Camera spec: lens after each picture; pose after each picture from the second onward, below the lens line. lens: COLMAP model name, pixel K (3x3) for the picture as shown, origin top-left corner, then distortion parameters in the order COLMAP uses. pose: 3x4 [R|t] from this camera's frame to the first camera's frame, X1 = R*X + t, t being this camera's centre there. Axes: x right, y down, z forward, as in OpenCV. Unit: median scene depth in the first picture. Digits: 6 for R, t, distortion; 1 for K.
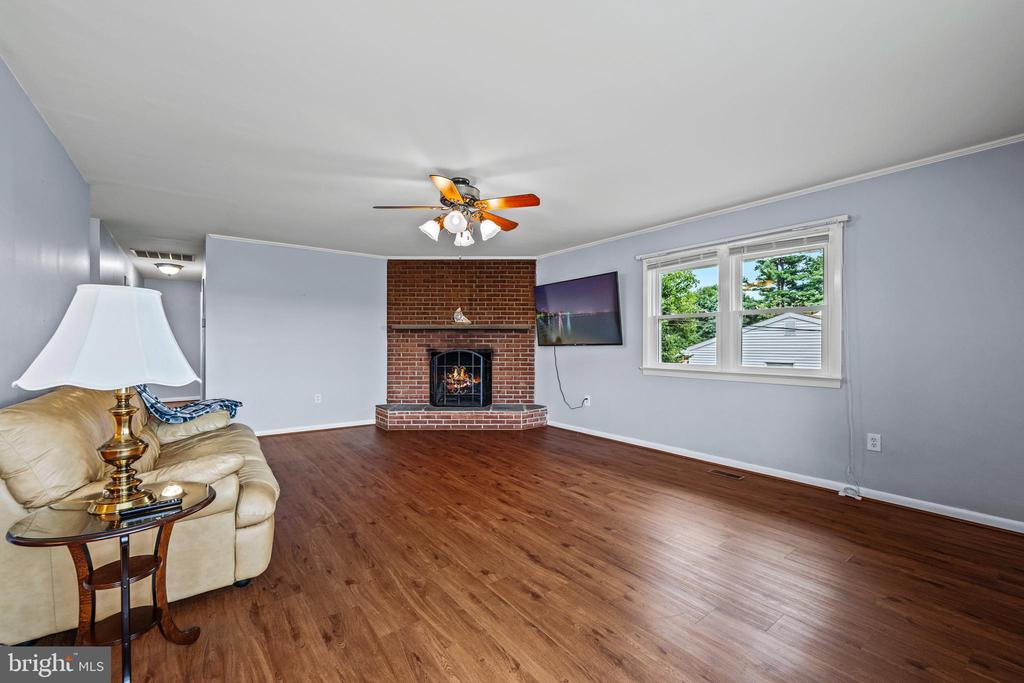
lens RADIAL K [[419.5, 0, 505.7], [0, 419.5, 344.4], [0, 0, 1]] dist [-0.003786, -0.000117]
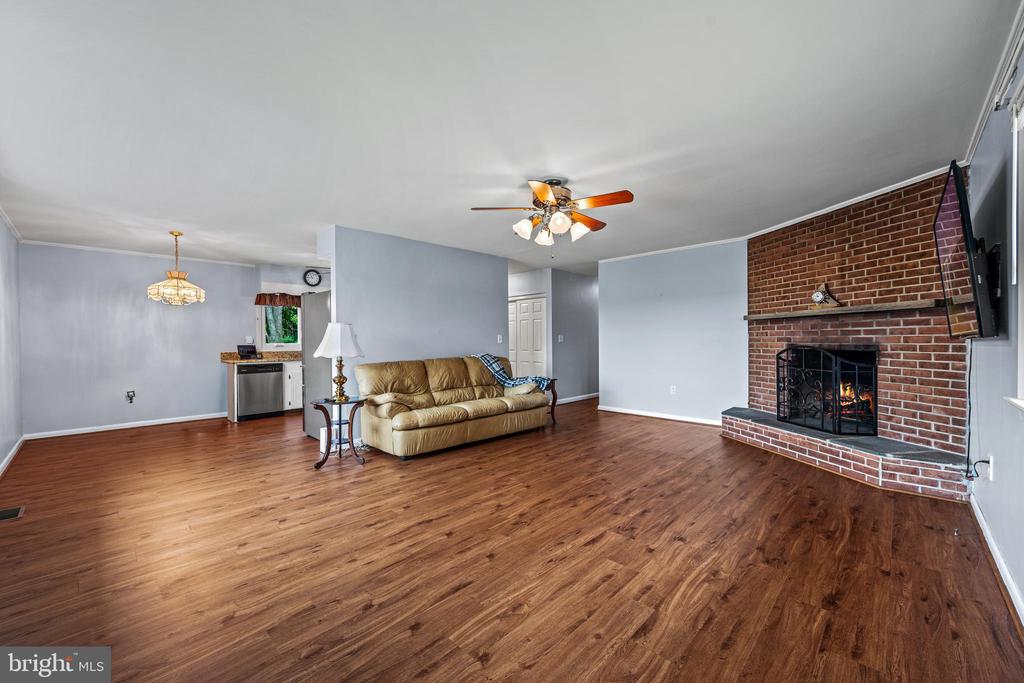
lens RADIAL K [[404.5, 0, 510.2], [0, 404.5, 340.4], [0, 0, 1]] dist [-0.002537, 0.001059]
pose [[0.165993, -0.002779, -0.986123, 0.489684], [0.008041, 0.999967, -0.001465, 0.001150], [0.986094, -0.007686, 0.166010, 0.417214]]
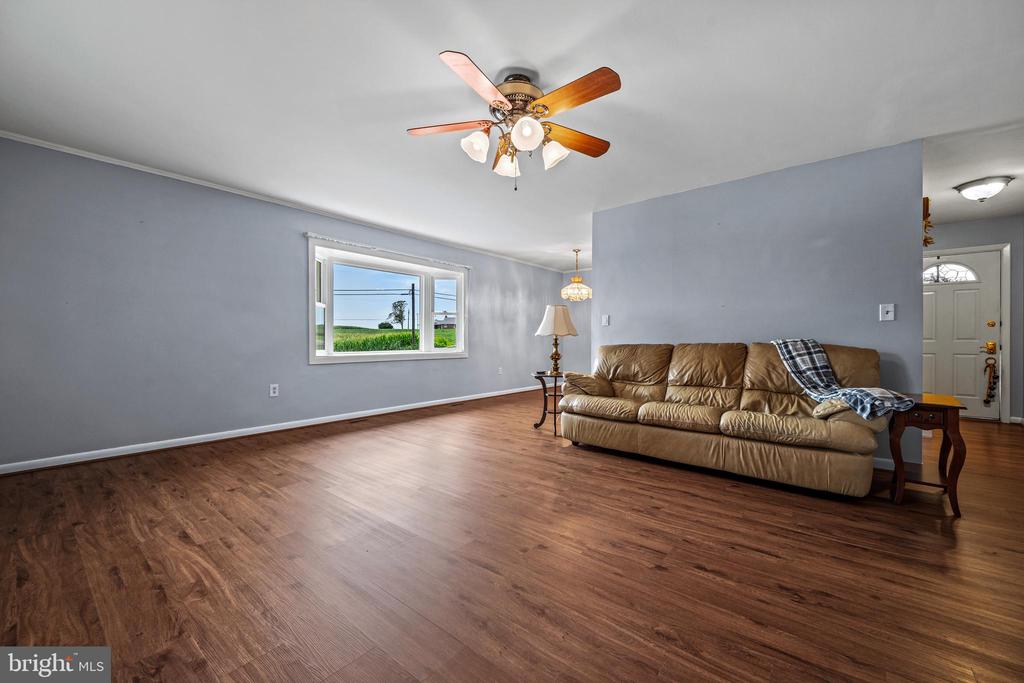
lens RADIAL K [[404.5, 0, 514.4], [0, 404.5, 343.9], [0, 0, 1]] dist [-0.002537, 0.001059]
pose [[-0.966819, -0.000434, -0.255463, 0.042007], [-0.003282, 0.999937, 0.010722, 0.032395], [0.255442, 0.011204, -0.966759, 0.959987]]
